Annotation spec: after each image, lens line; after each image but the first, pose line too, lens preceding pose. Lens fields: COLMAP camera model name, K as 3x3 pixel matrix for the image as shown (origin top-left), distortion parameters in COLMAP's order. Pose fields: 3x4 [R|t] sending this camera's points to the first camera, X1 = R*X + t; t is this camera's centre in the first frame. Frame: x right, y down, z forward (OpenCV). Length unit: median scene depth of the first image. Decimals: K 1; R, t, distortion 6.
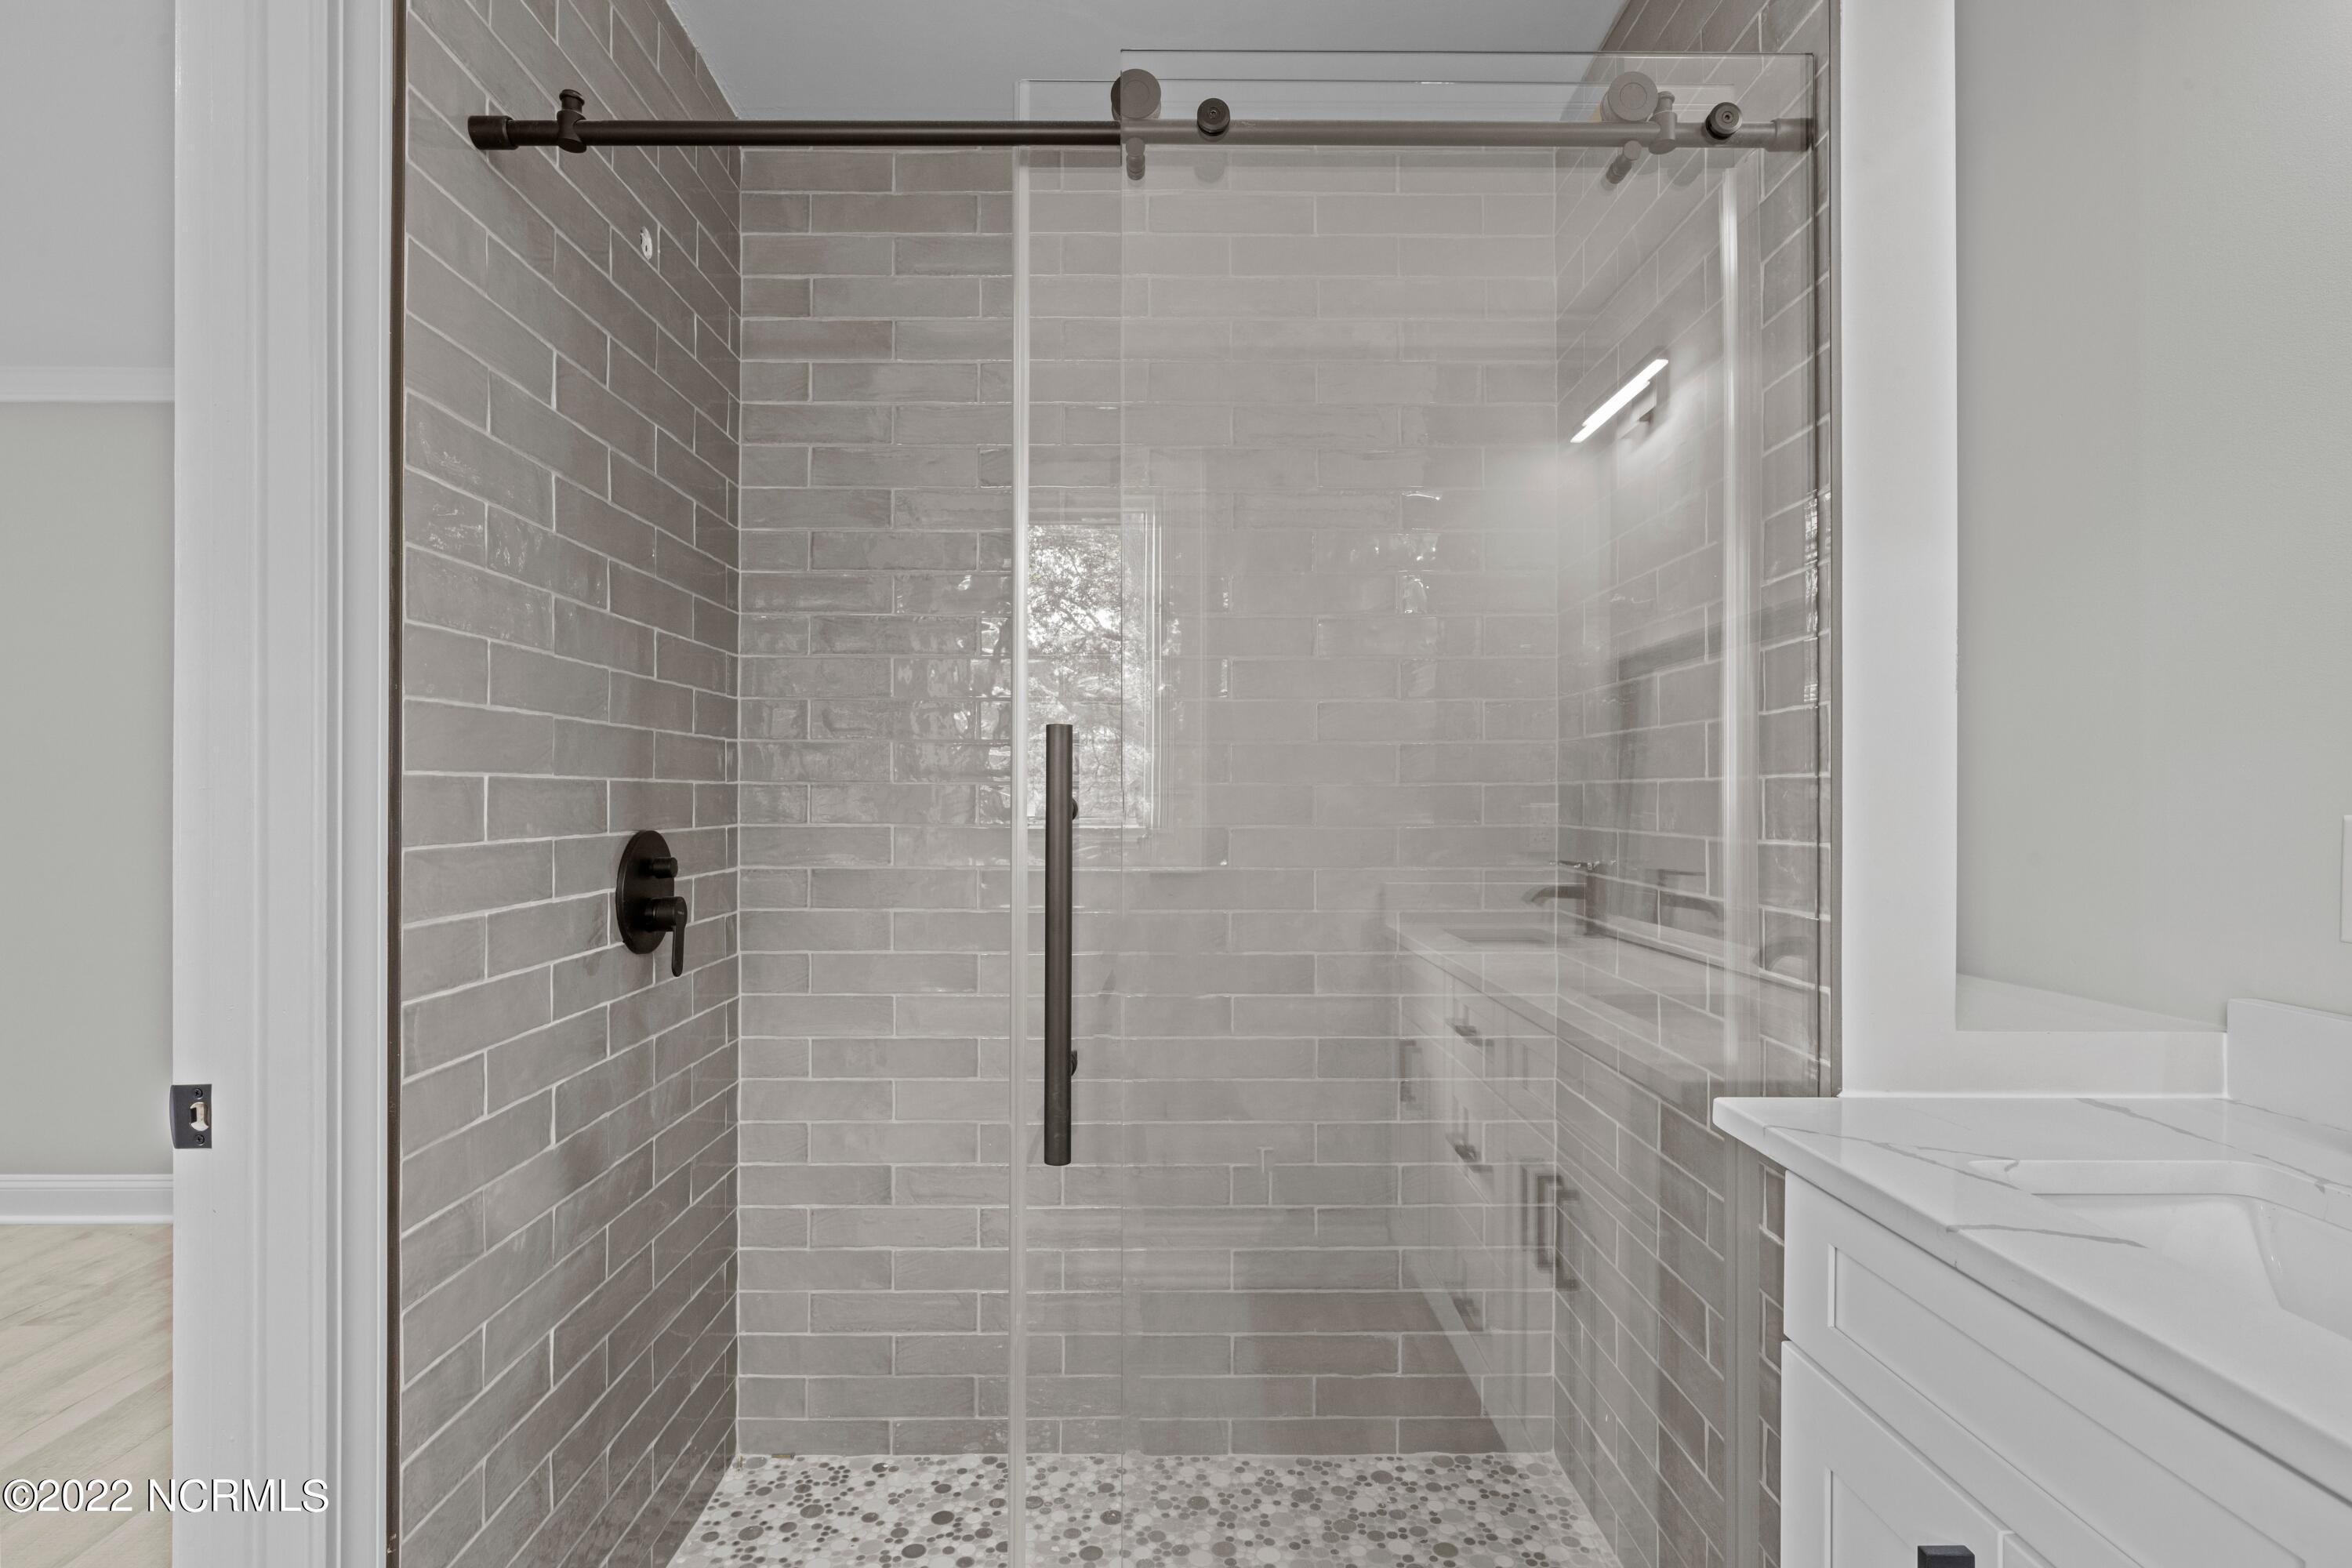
lens RADIAL K [[1280.2, 0, 1174.4], [0, 1280.2, 793.3], [0, 0, 1]] dist [0.002027, 0.003781]
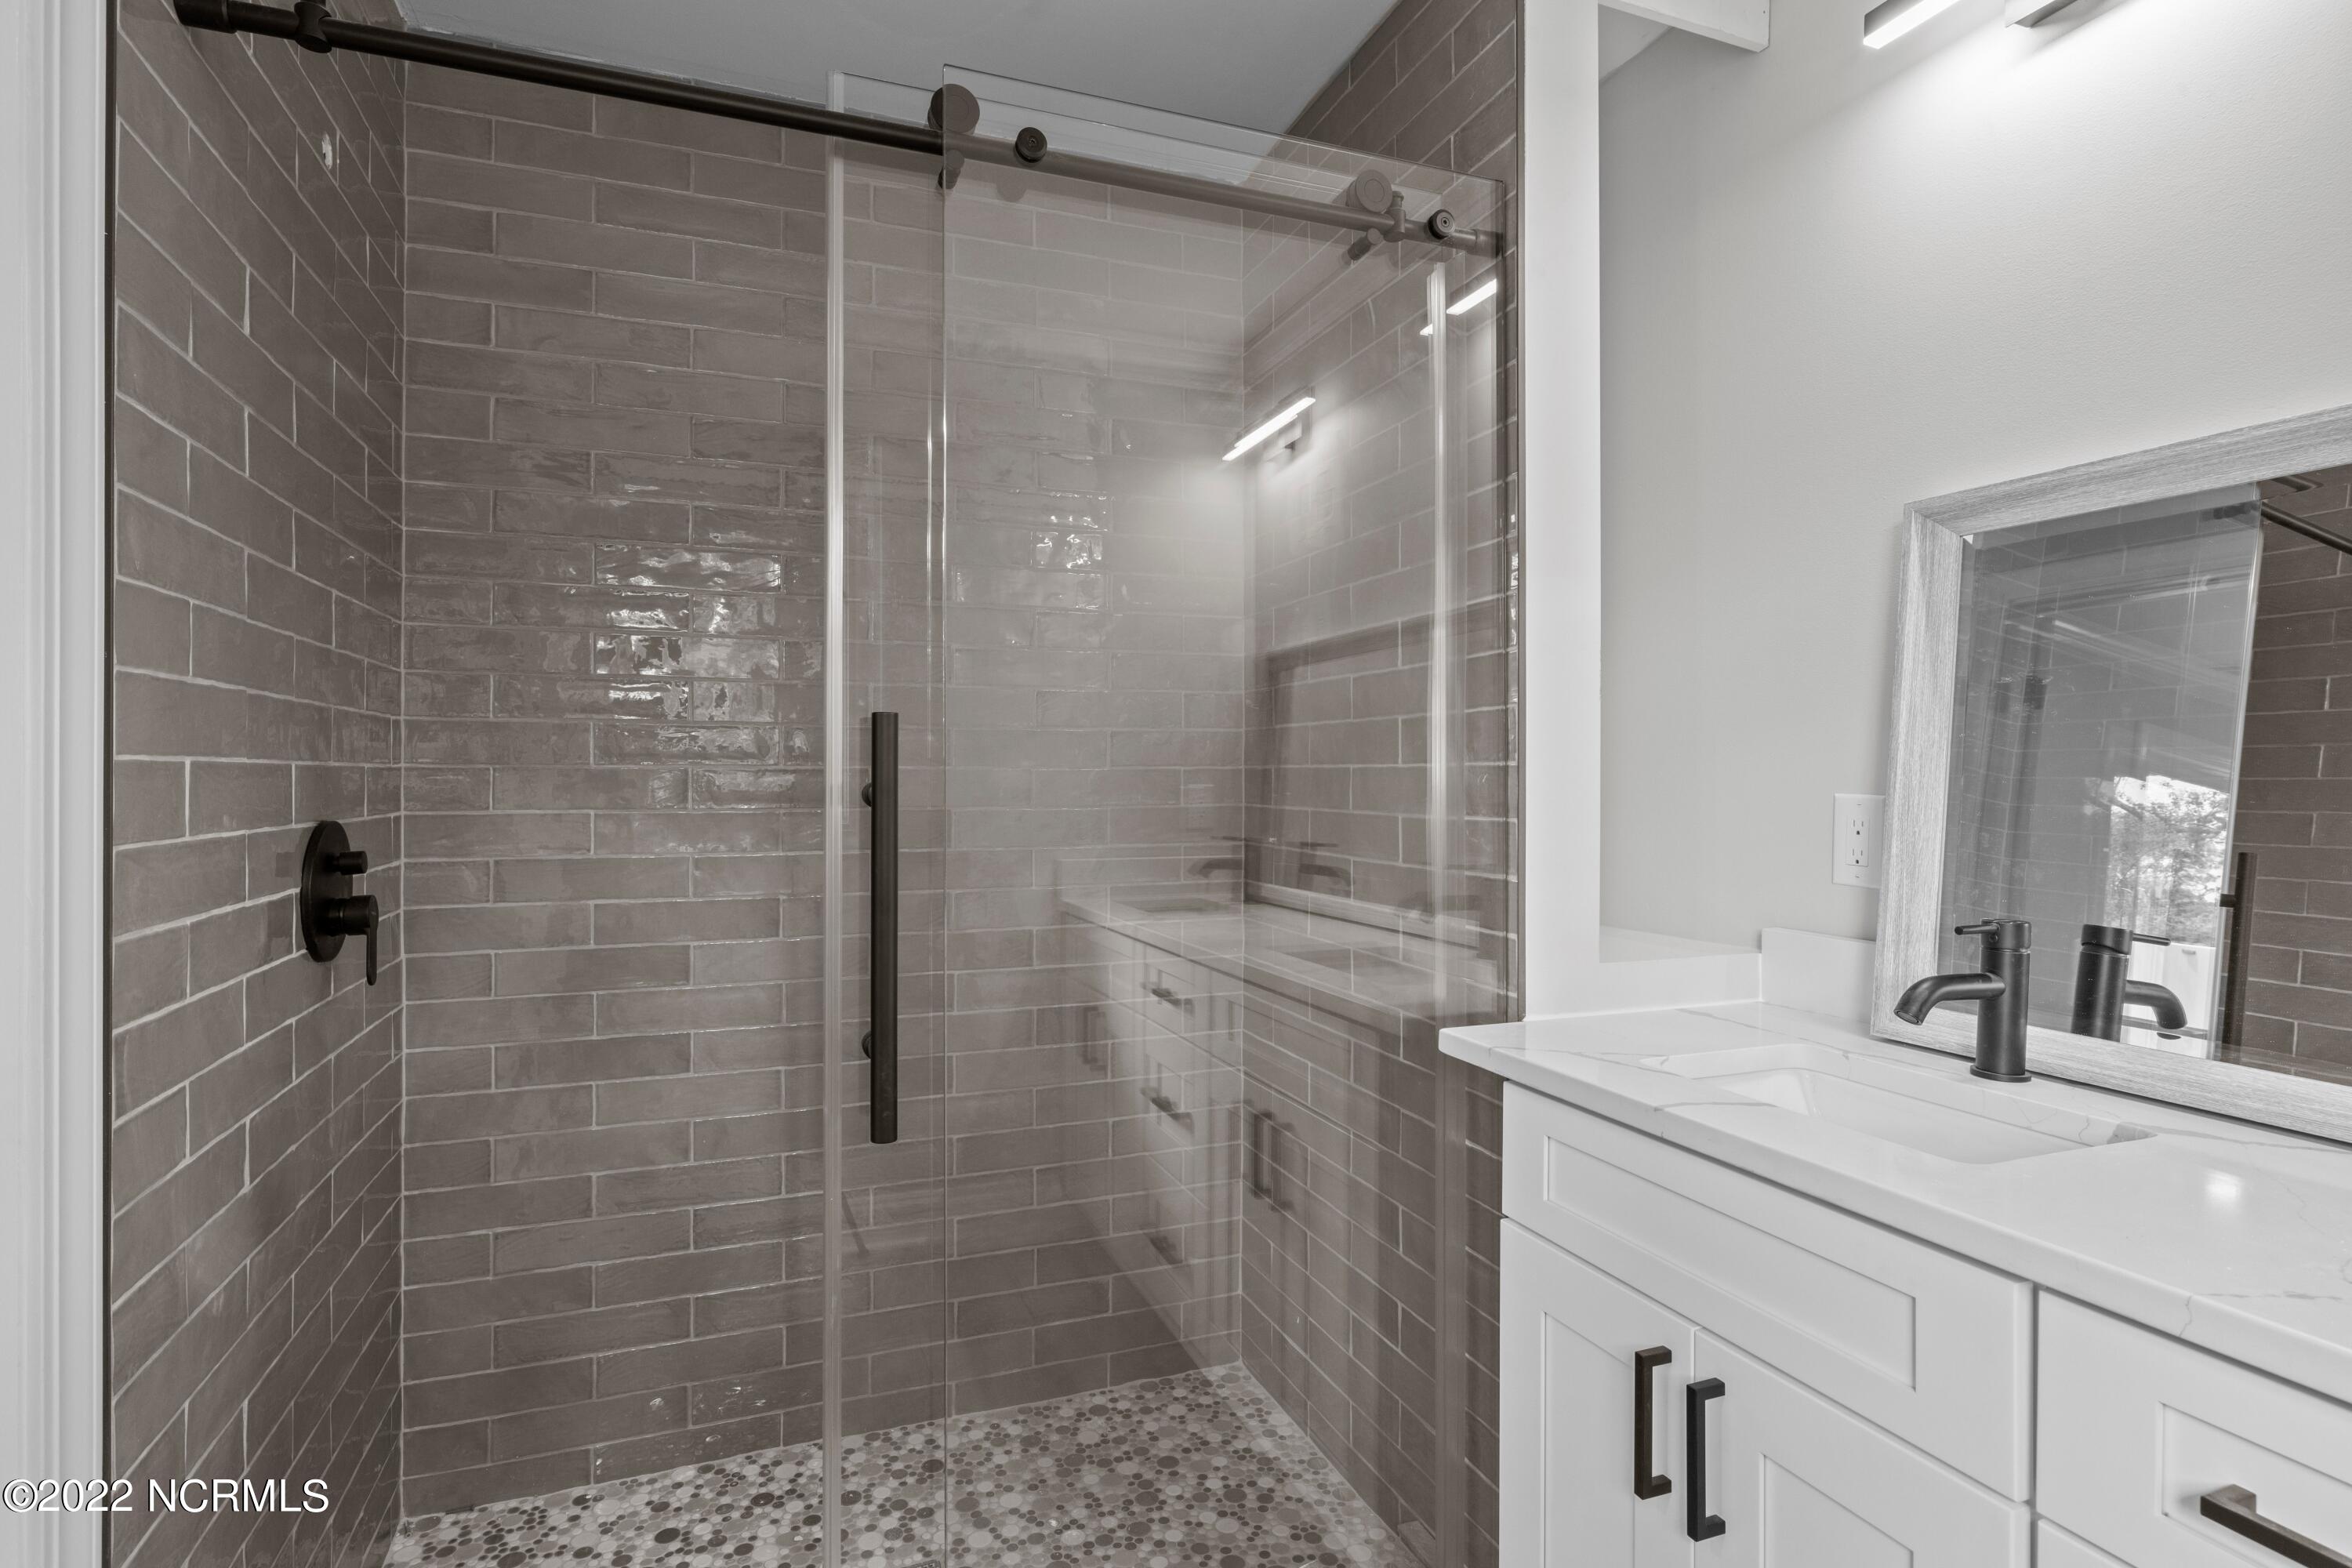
lens RADIAL K [[1280.2, 0, 1166.2], [0, 1280.2, 774.3], [0, 0, 1]] dist [0.002027, 0.003781]
pose [[0.931369, -0.000818, 0.364076, -0.188395], [-0.000154, 0.999997, 0.002640, -0.005141], [-0.364077, -0.002515, 0.931365, -0.025794]]
